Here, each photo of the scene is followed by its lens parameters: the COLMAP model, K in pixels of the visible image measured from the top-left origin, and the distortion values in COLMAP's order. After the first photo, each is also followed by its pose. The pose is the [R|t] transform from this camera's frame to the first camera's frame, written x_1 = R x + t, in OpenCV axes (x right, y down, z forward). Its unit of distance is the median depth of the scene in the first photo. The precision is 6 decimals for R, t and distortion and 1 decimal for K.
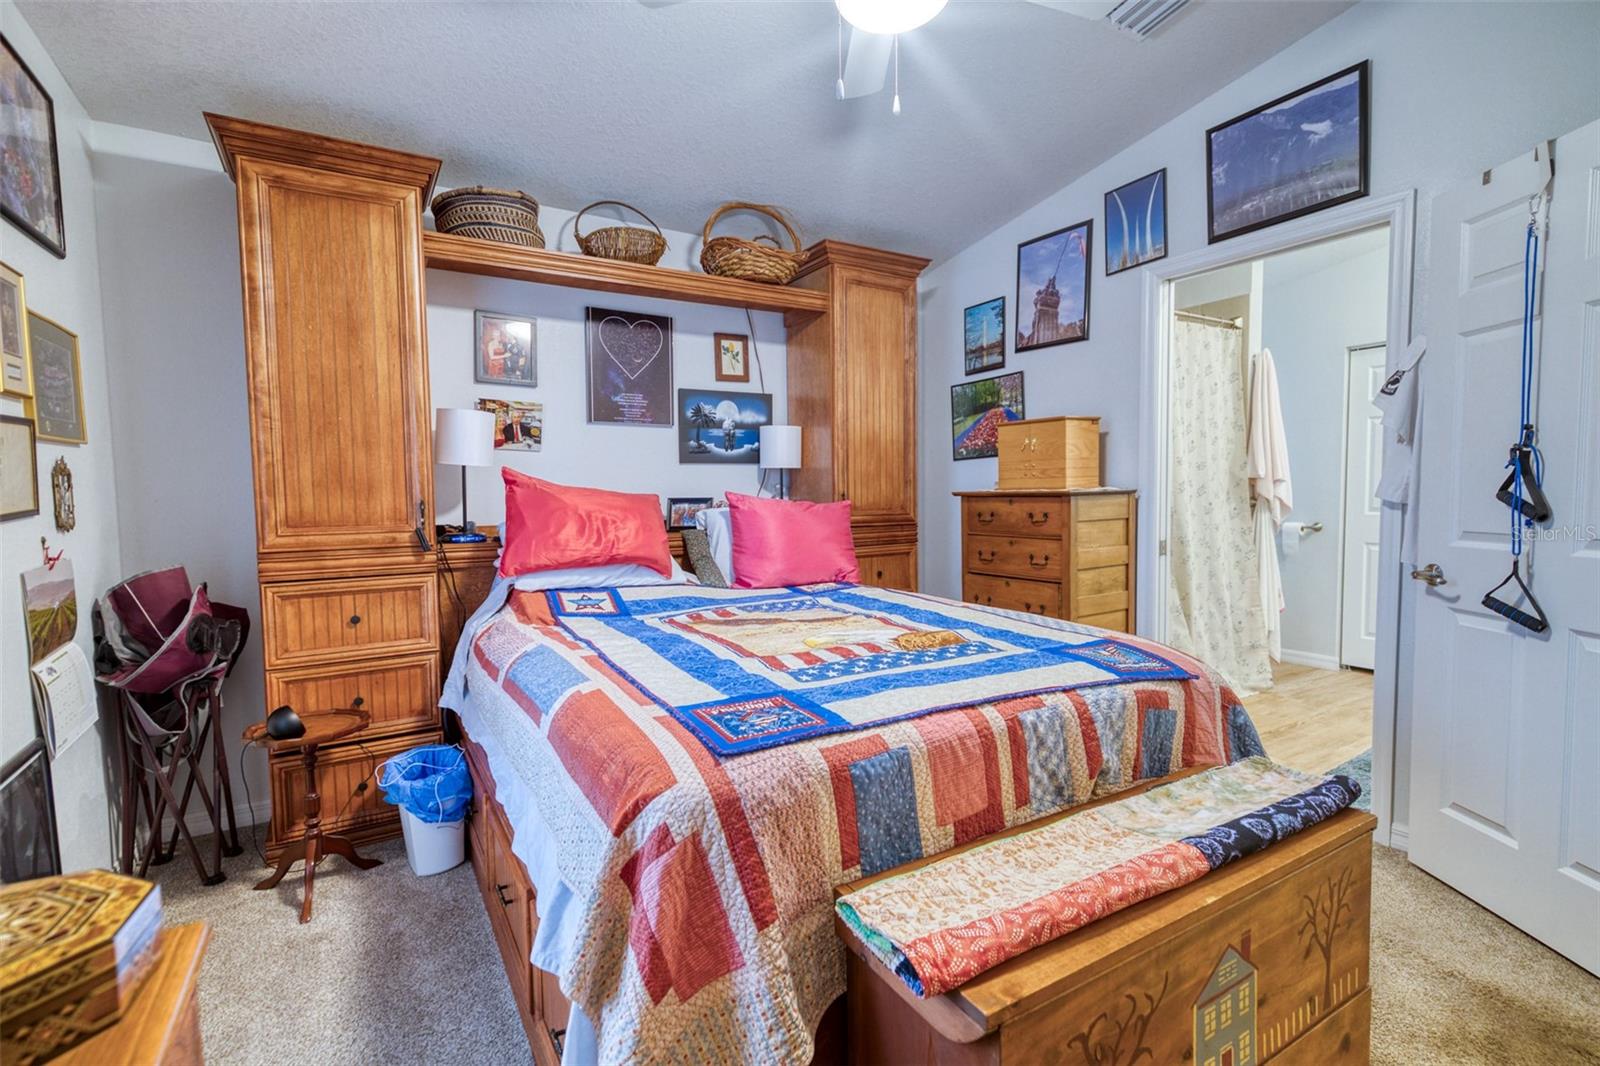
lens RADIAL K [[755.9, 0, 798.0], [0, 755.9, 537.1], [0, 0, 1]] dist [0.004362, -0.001608]
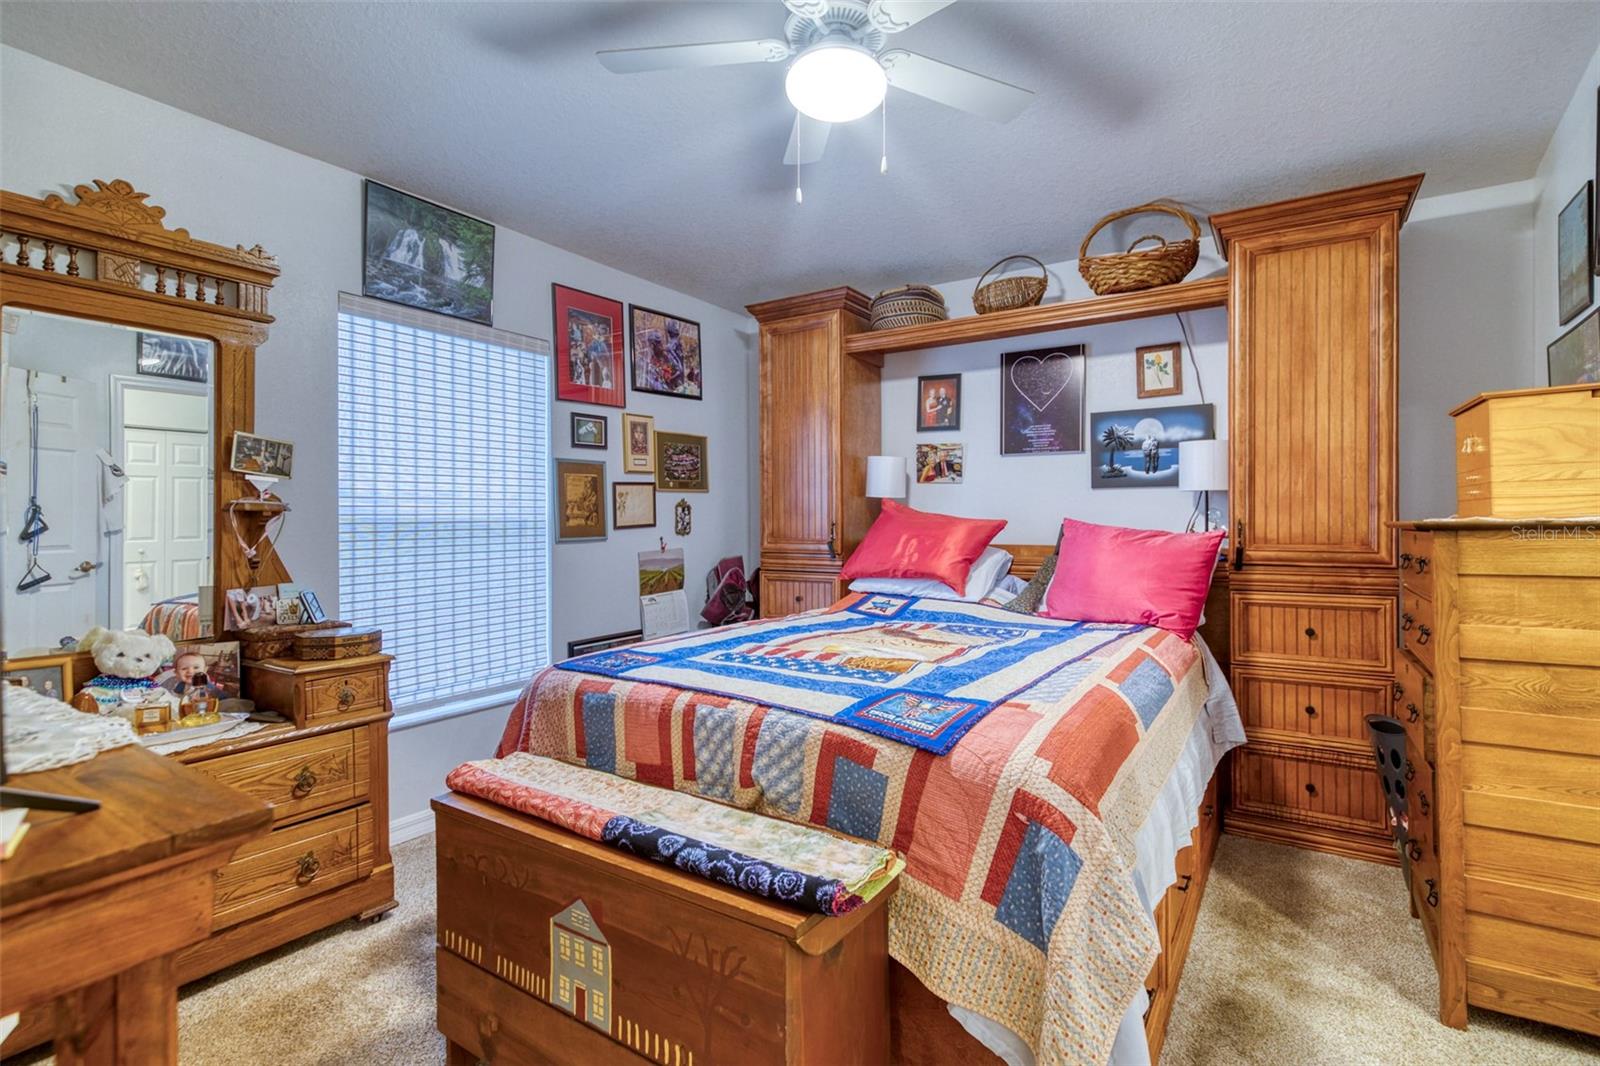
lens RADIAL K [[755.9, 0, 808.3], [0, 755.9, 527.6], [0, 0, 1]] dist [0.004362, -0.001608]
pose [[0.424612, 0.019806, -0.905159, 0.570243], [-0.057847, 0.998311, -0.005292, -0.020079], [0.903525, 0.054608, 0.425041, 0.247810]]
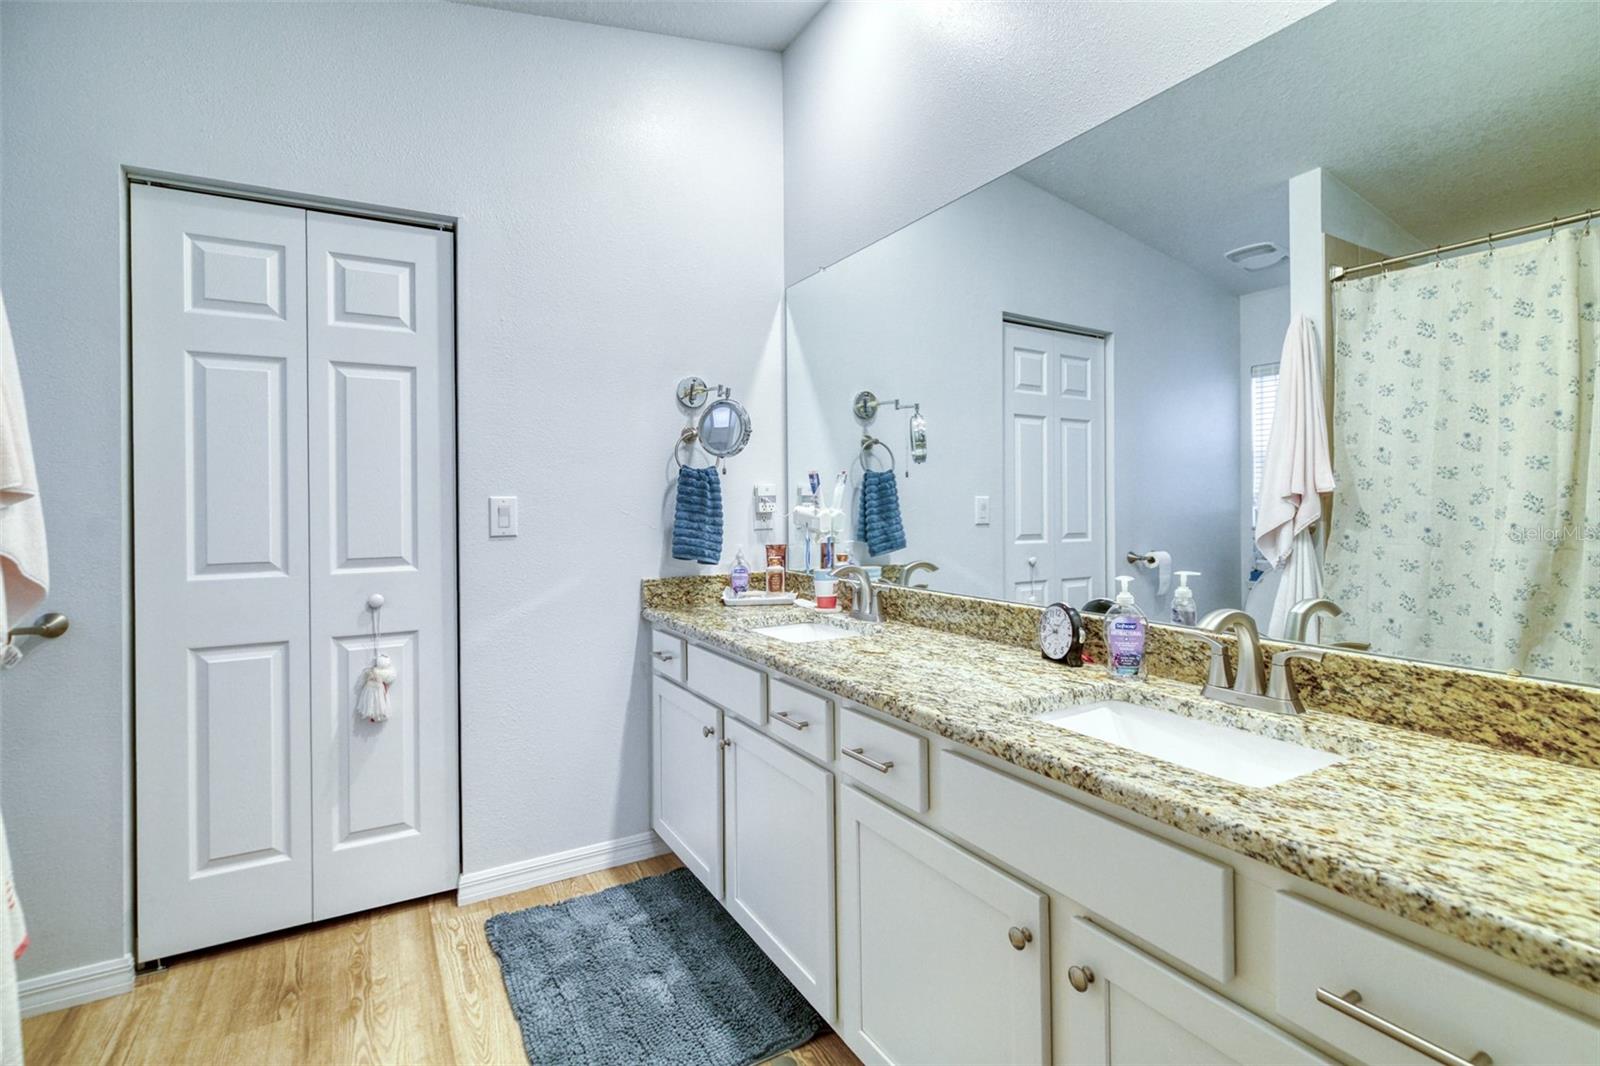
lens RADIAL K [[755.9, 0, 801.5], [0, 755.9, 502.5], [0, 0, 1]] dist [0.004362, -0.001608]
pose [[0.041945, 0.011880, 0.999049, 0.454700], [0.068470, 0.997544, -0.014737, -0.058281], [-0.996771, 0.069023, 0.041029, 0.849221]]
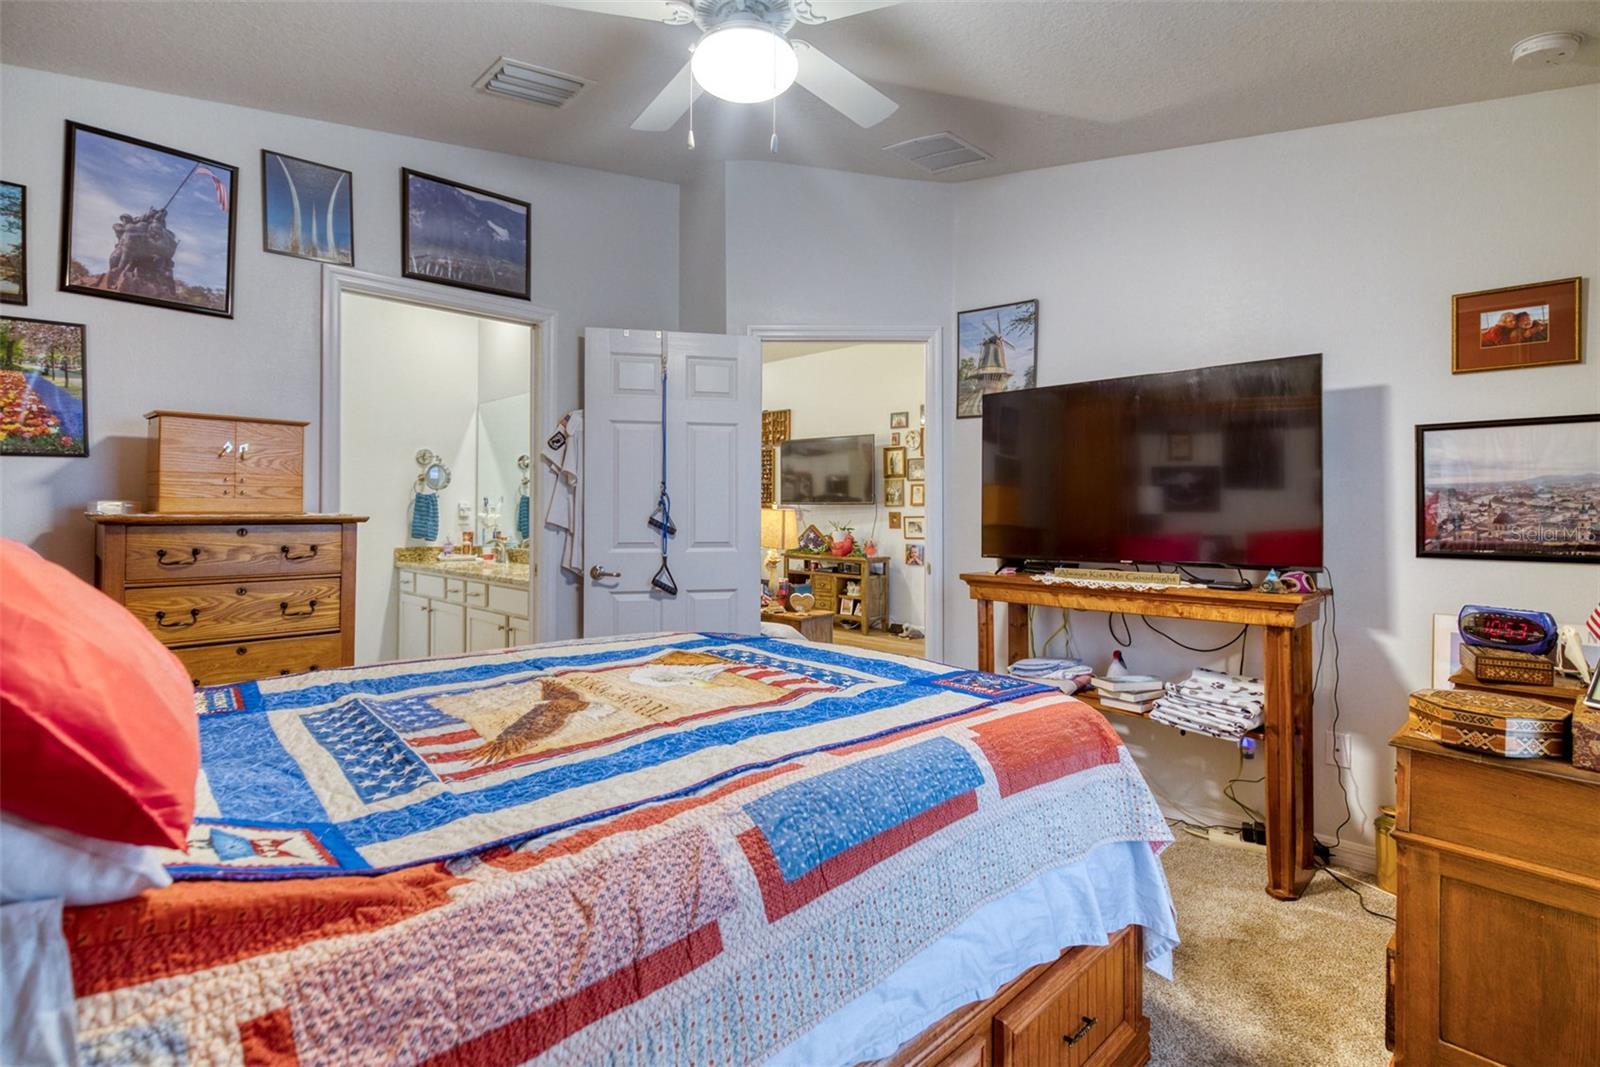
lens RADIAL K [[755.9, 0, 797.0], [0, 755.9, 505.1], [0, 0, 1]] dist [0.004362, -0.001608]
pose [[-0.231878, 0.020168, 0.972536, -0.468872], [0.058266, 0.998278, -0.006810, -0.033270], [-0.970998, 0.055086, -0.232653, 0.607758]]
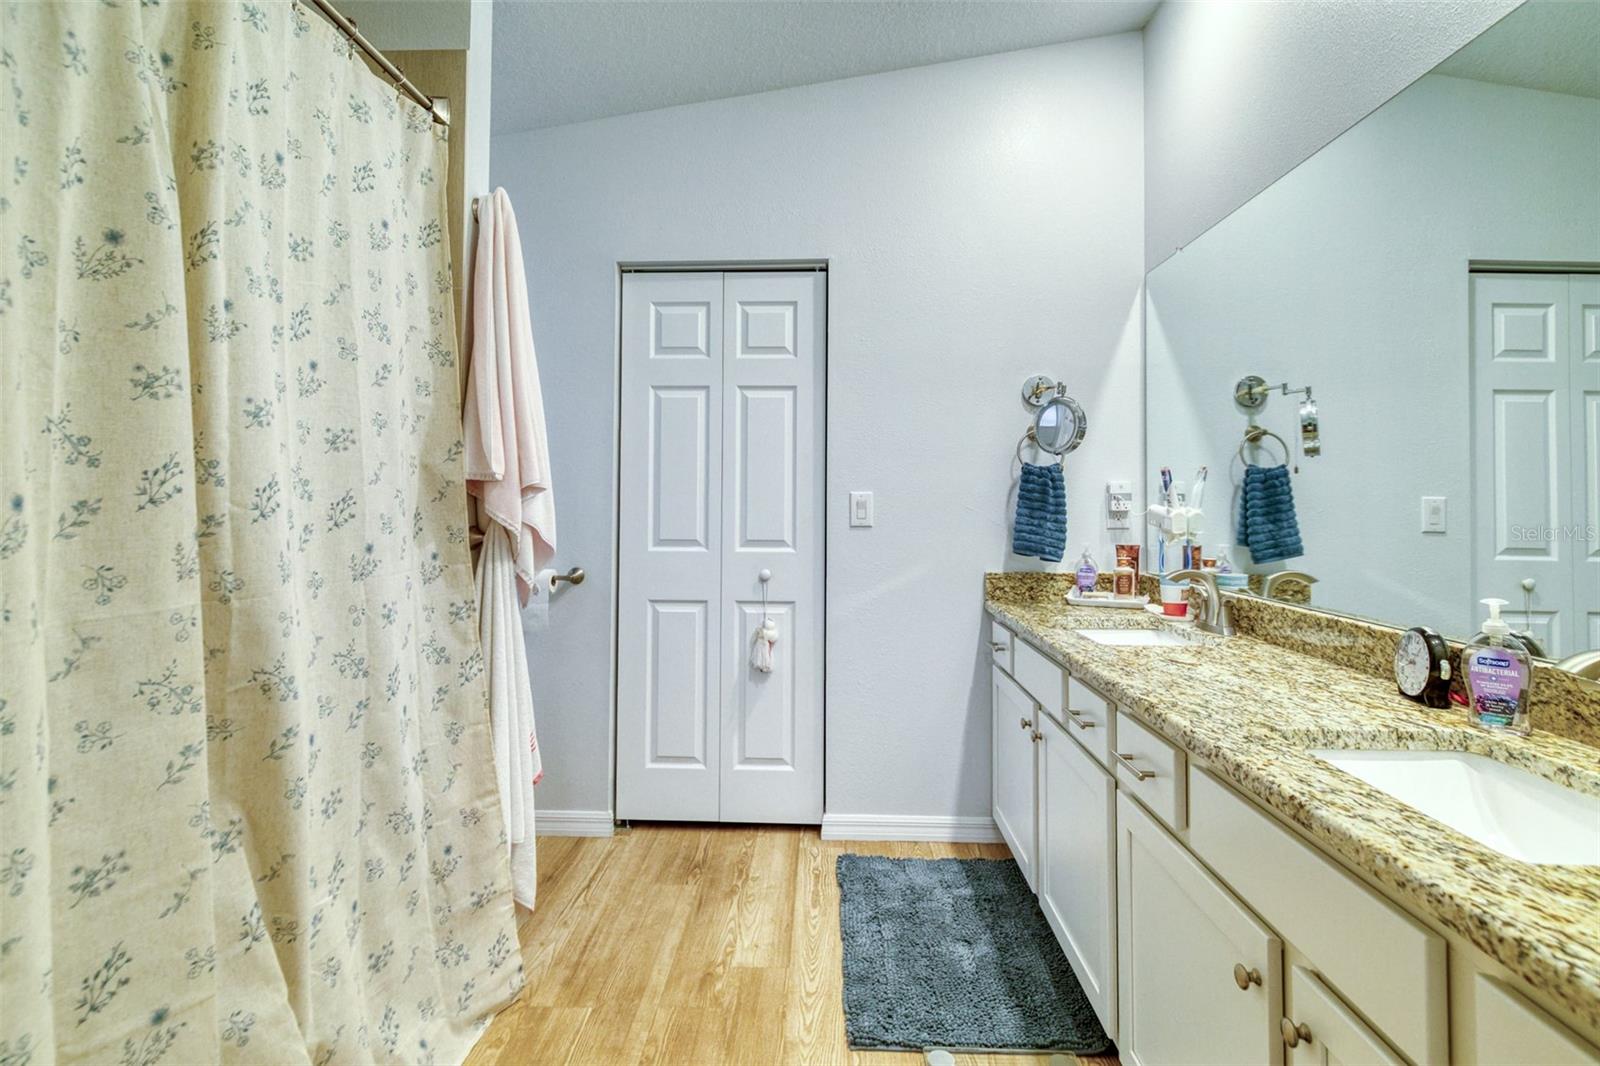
lens RADIAL K [[755.9, 0, 796.9], [0, 755.9, 480.1], [0, 0, 1]] dist [0.004362, -0.001608]
pose [[0.561799, 0.037208, 0.826437, 0.435619], [0.037553, 0.996811, -0.070407, -0.051704], [-0.826421, 0.070589, 0.558610, 0.760281]]
